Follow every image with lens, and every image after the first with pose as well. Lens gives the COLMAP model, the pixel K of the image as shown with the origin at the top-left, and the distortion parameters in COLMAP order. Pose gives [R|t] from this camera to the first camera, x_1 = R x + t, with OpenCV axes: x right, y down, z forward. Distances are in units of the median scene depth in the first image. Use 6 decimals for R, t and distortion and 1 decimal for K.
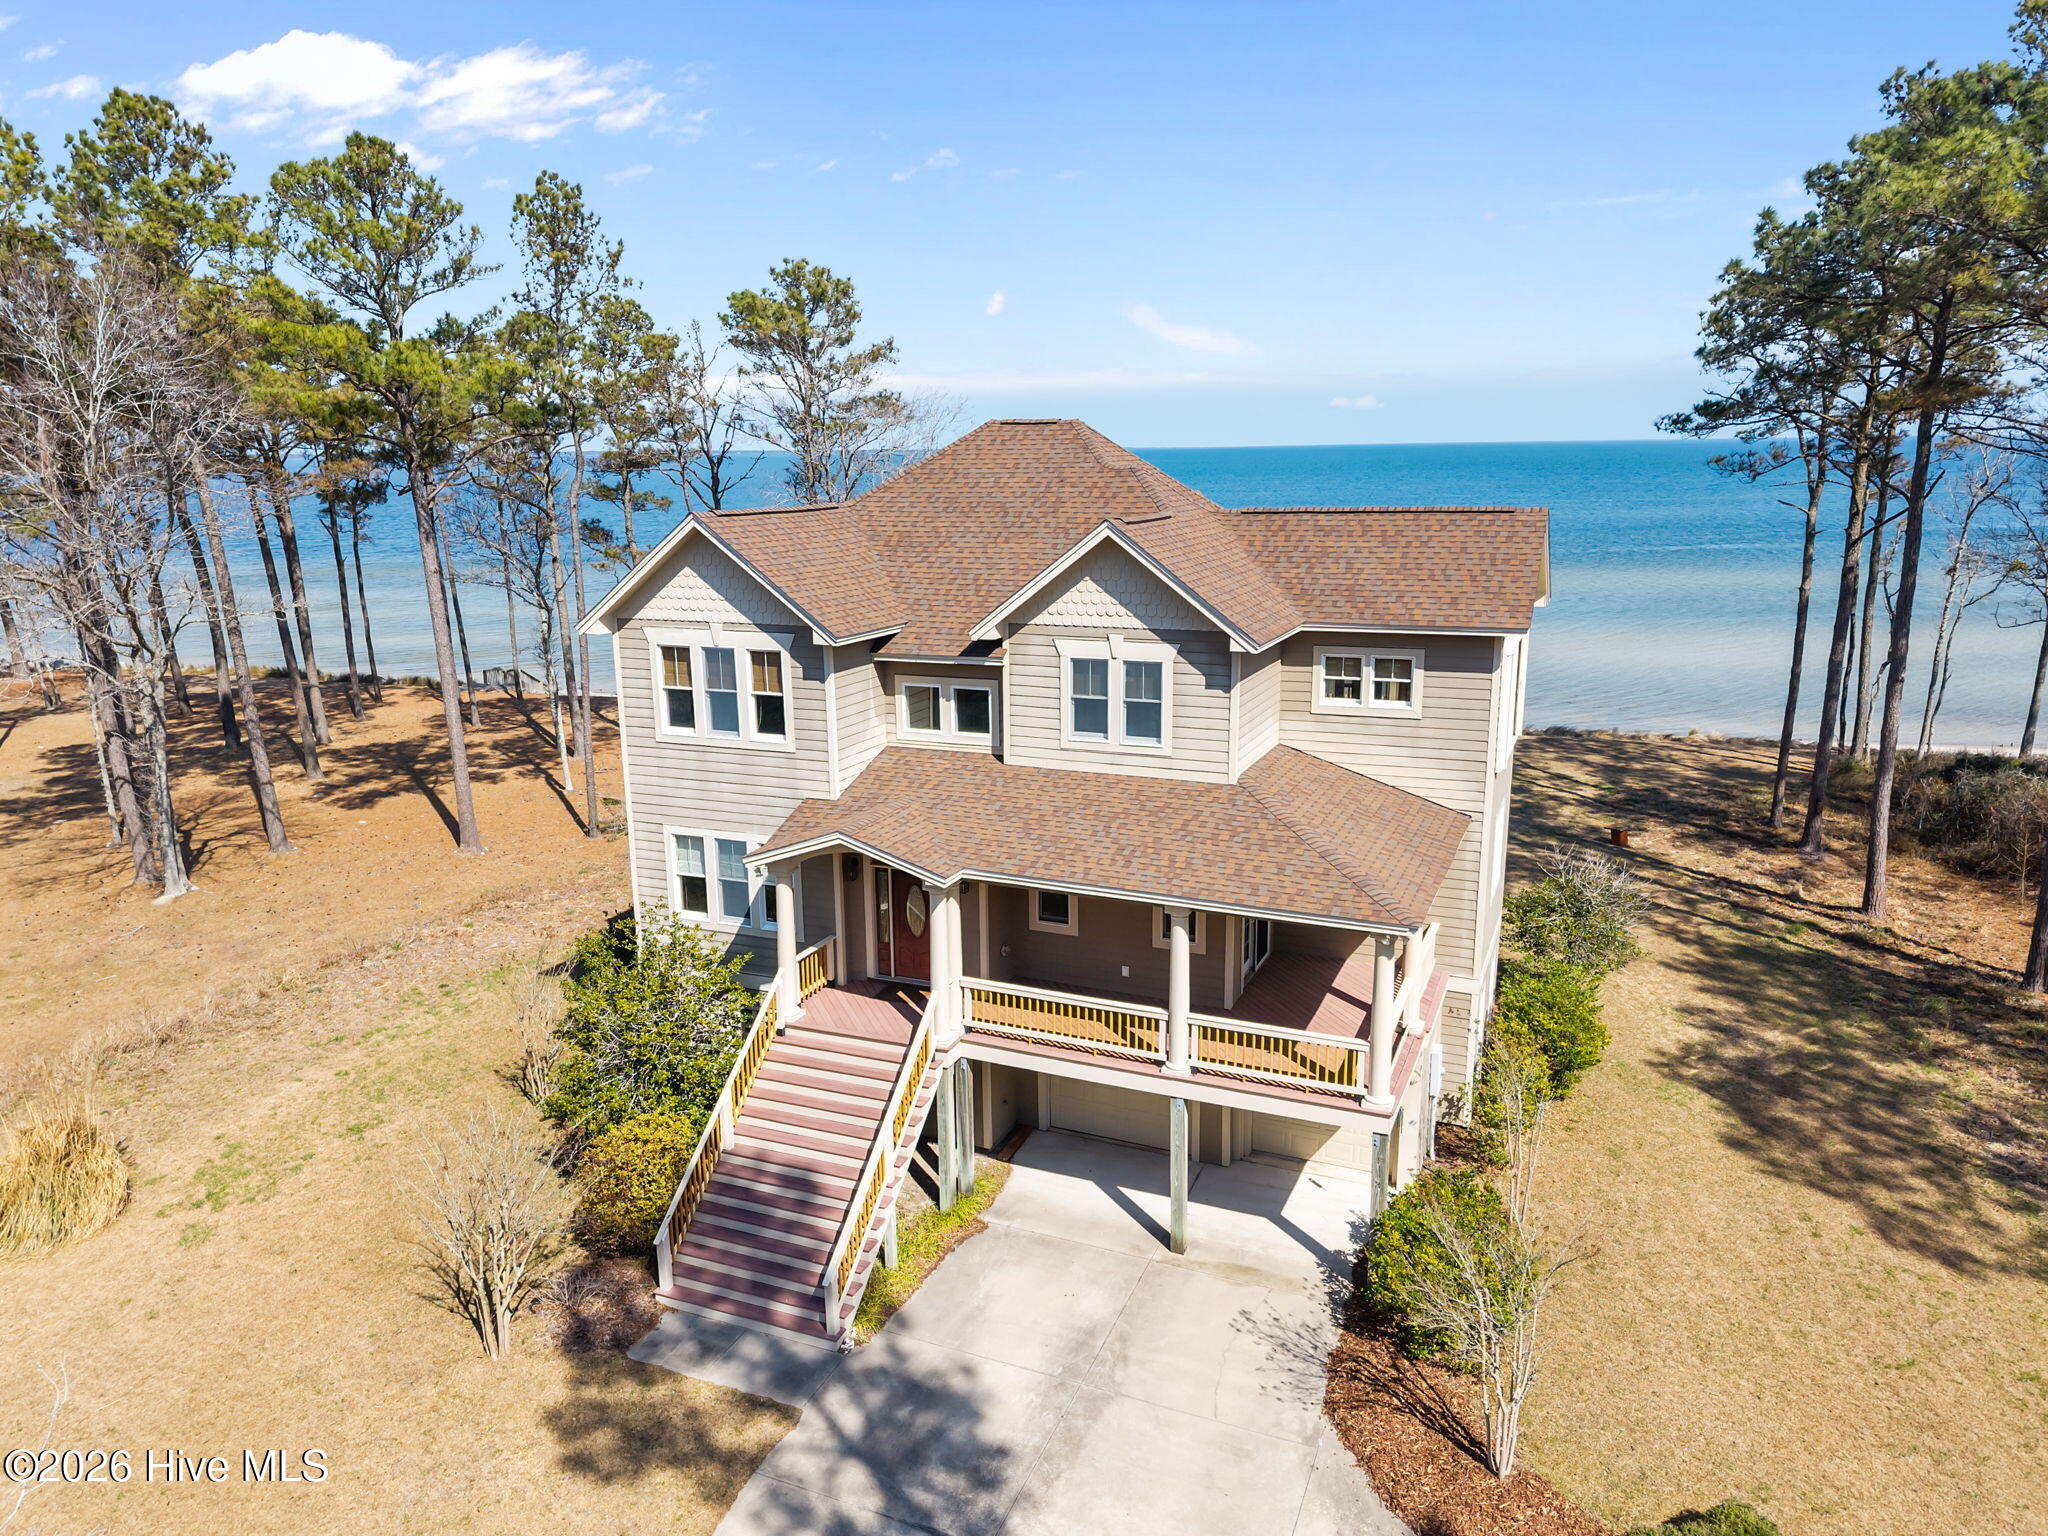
lens RADIAL K [[1357.1, 0, 1024.0], [0, 1357.1, 768.0], [0, 0, 1]] dist [0.025665, -0.001478]
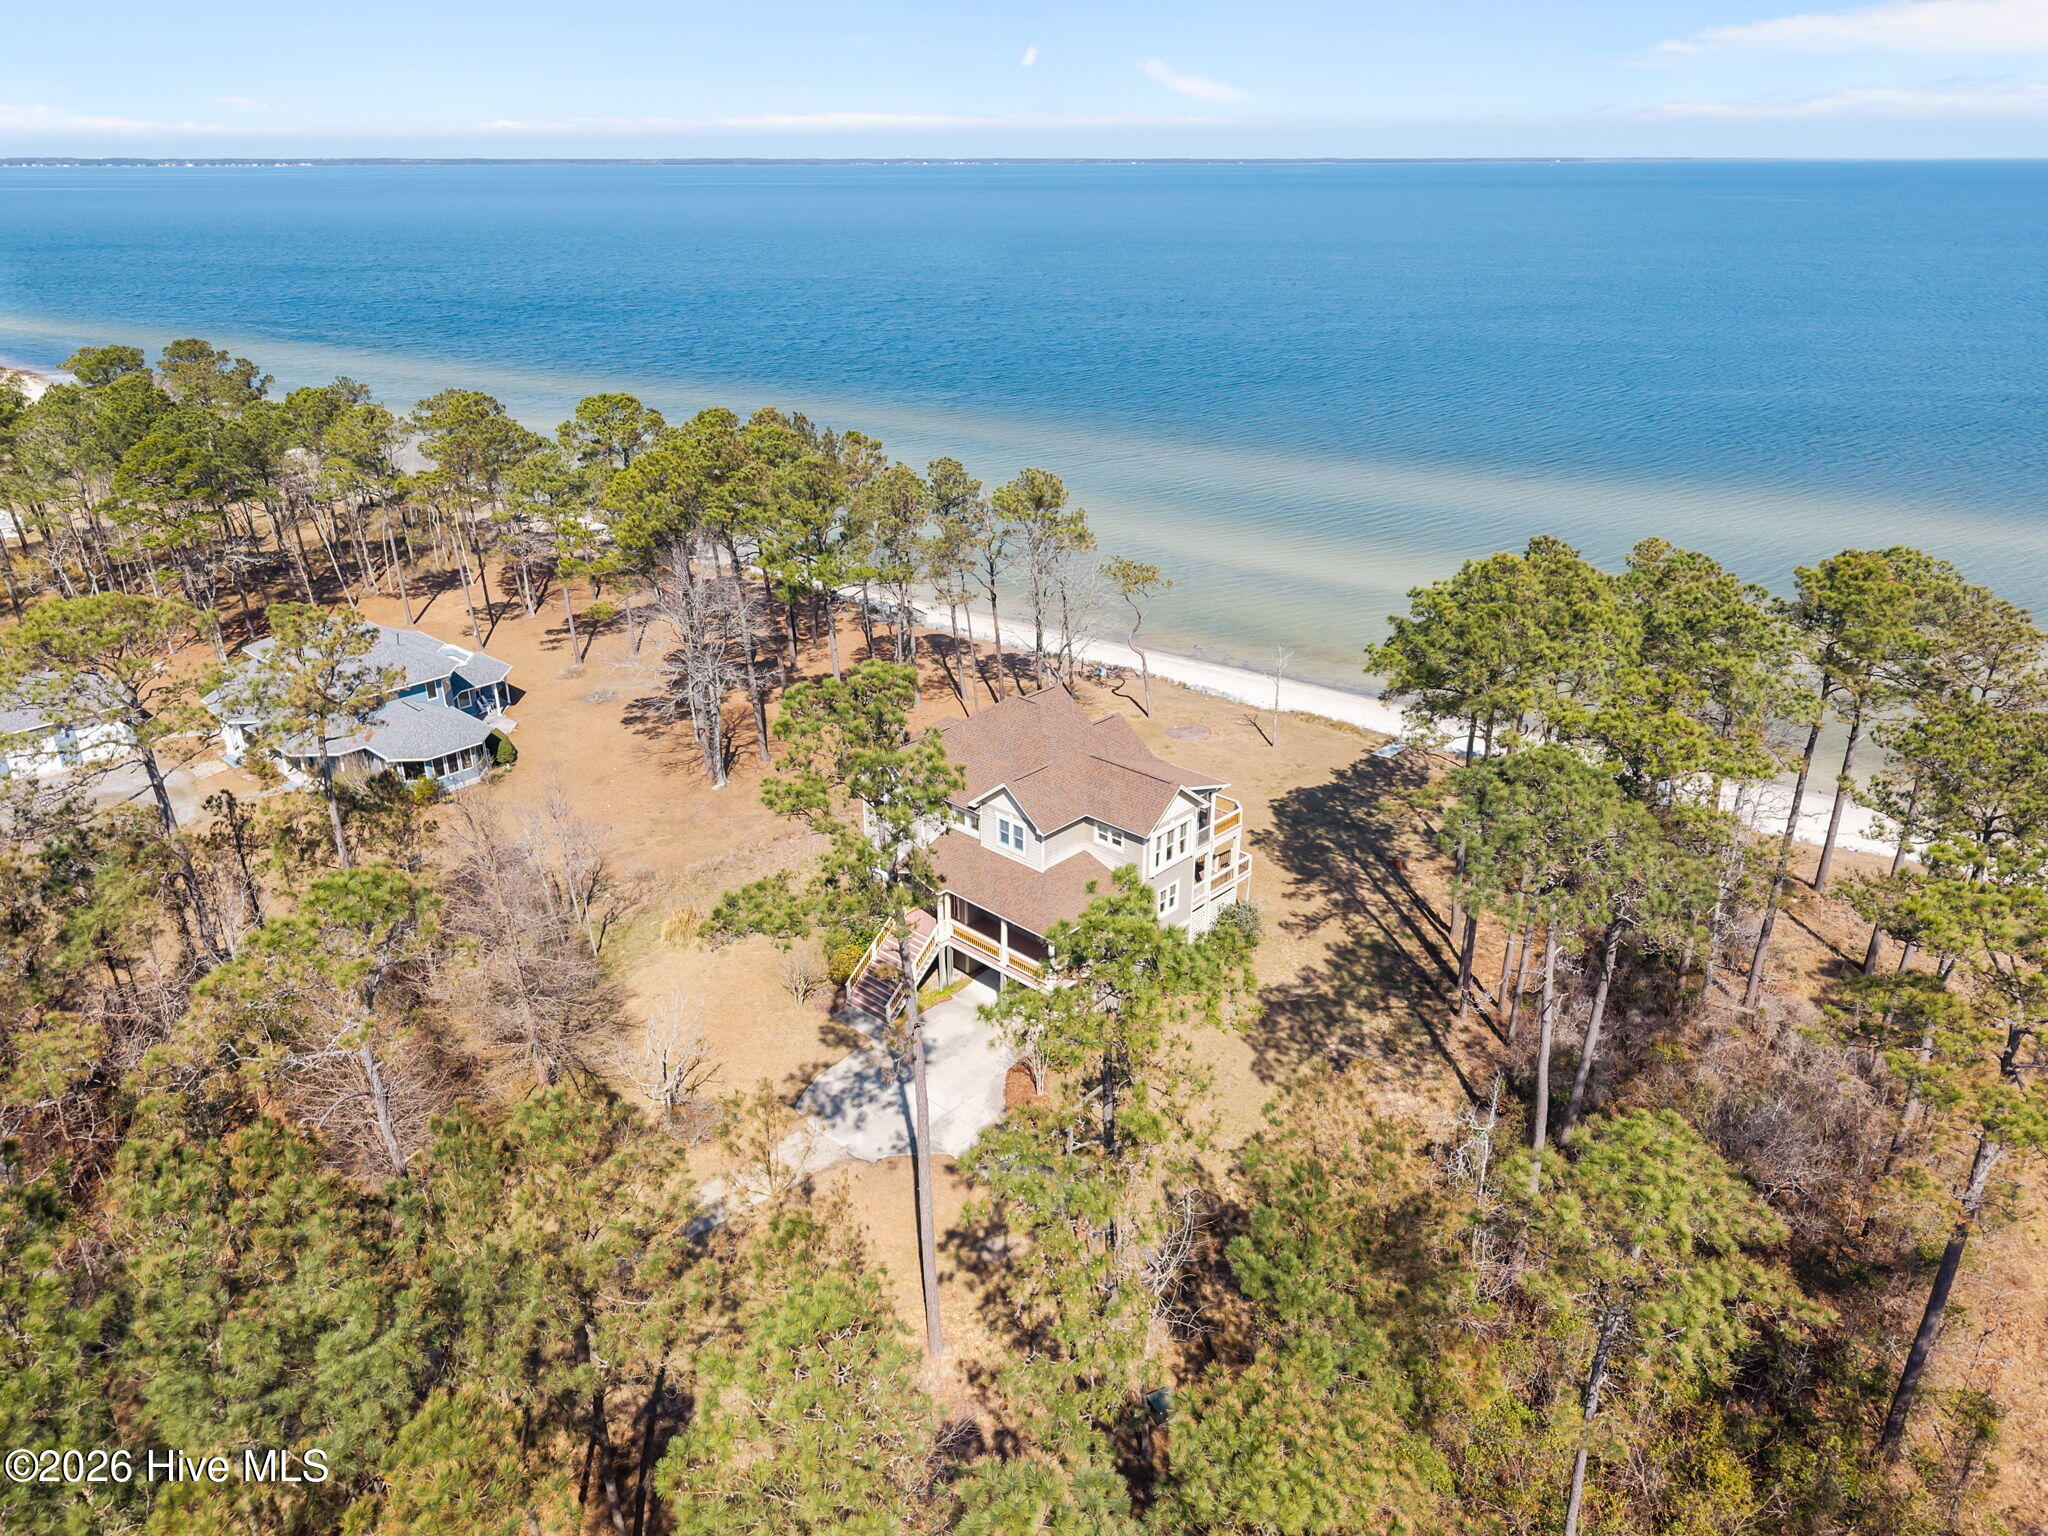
lens RADIAL K [[1394.4, 0, 1001.3], [0, 1394.4, 762.7], [0, 0, 1]] dist [0.036006, -0.001539]
pose [[0.935616, 0.139662, -0.324218, 0.951095], [-0.078714, 0.977826, 0.194065, -0.746238], [0.344132, -0.156050, 0.925862, -1.661890]]
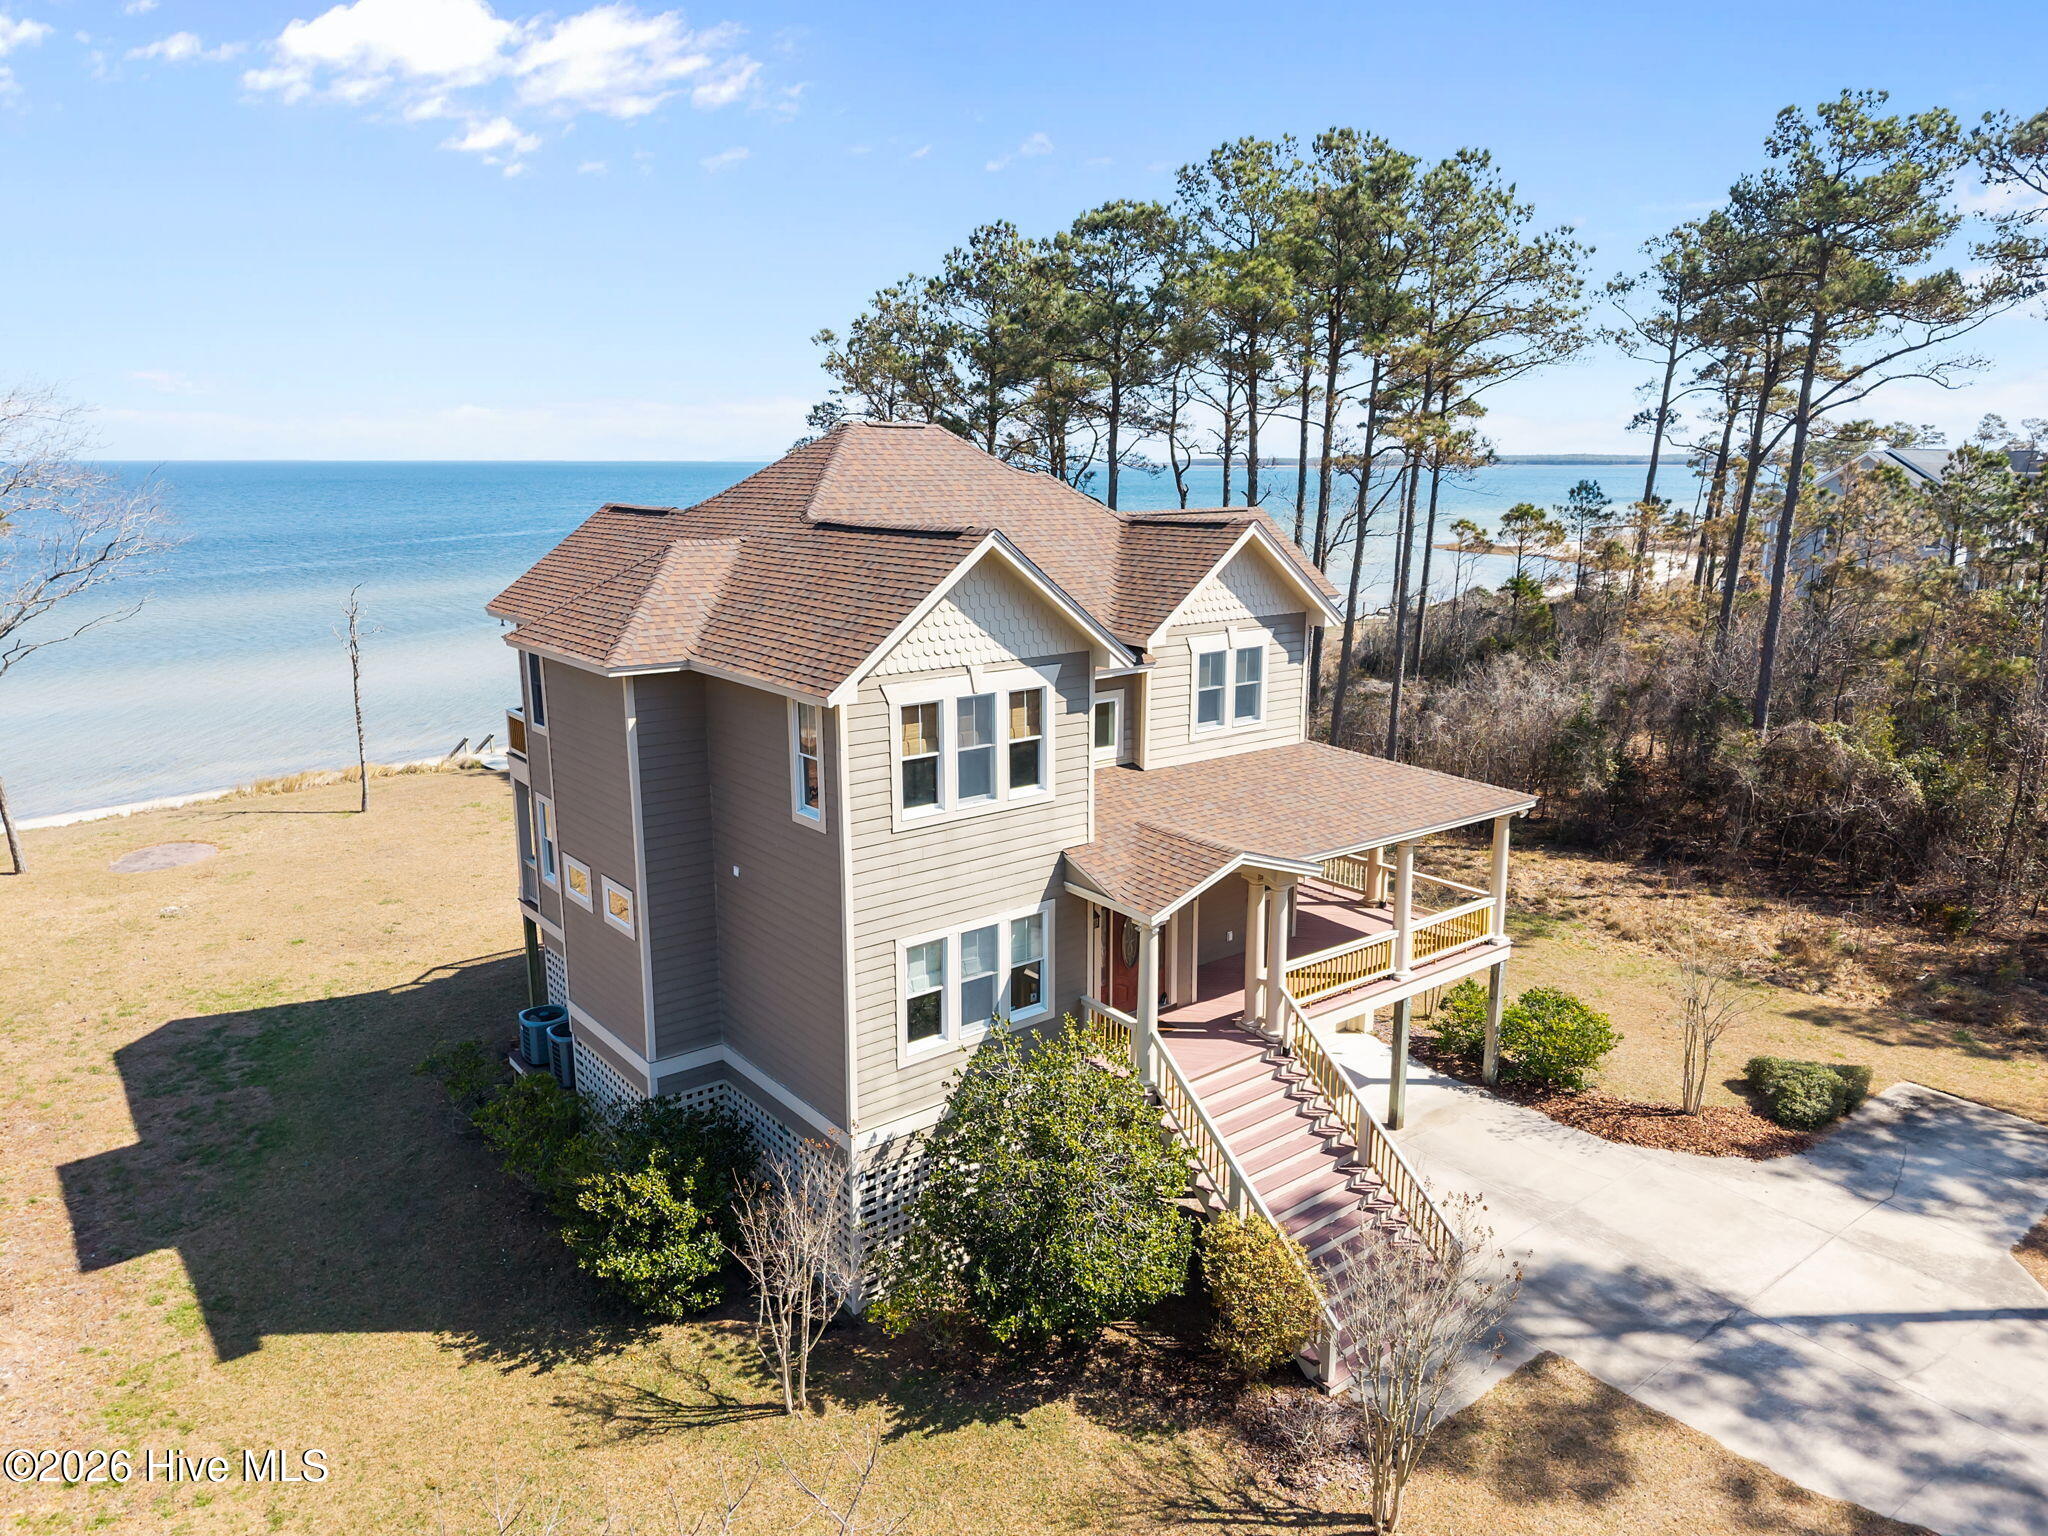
lens RADIAL K [[1394.4, 0, 1001.3], [0, 1394.4, 762.7], [0, 0, 1]] dist [0.036006, -0.001539]
pose [[0.480765, -0.176462, 0.858910, -0.951914], [0.196045, 0.976376, 0.090862, -0.123262], [-0.854653, 0.124702, 0.504002, 0.581124]]
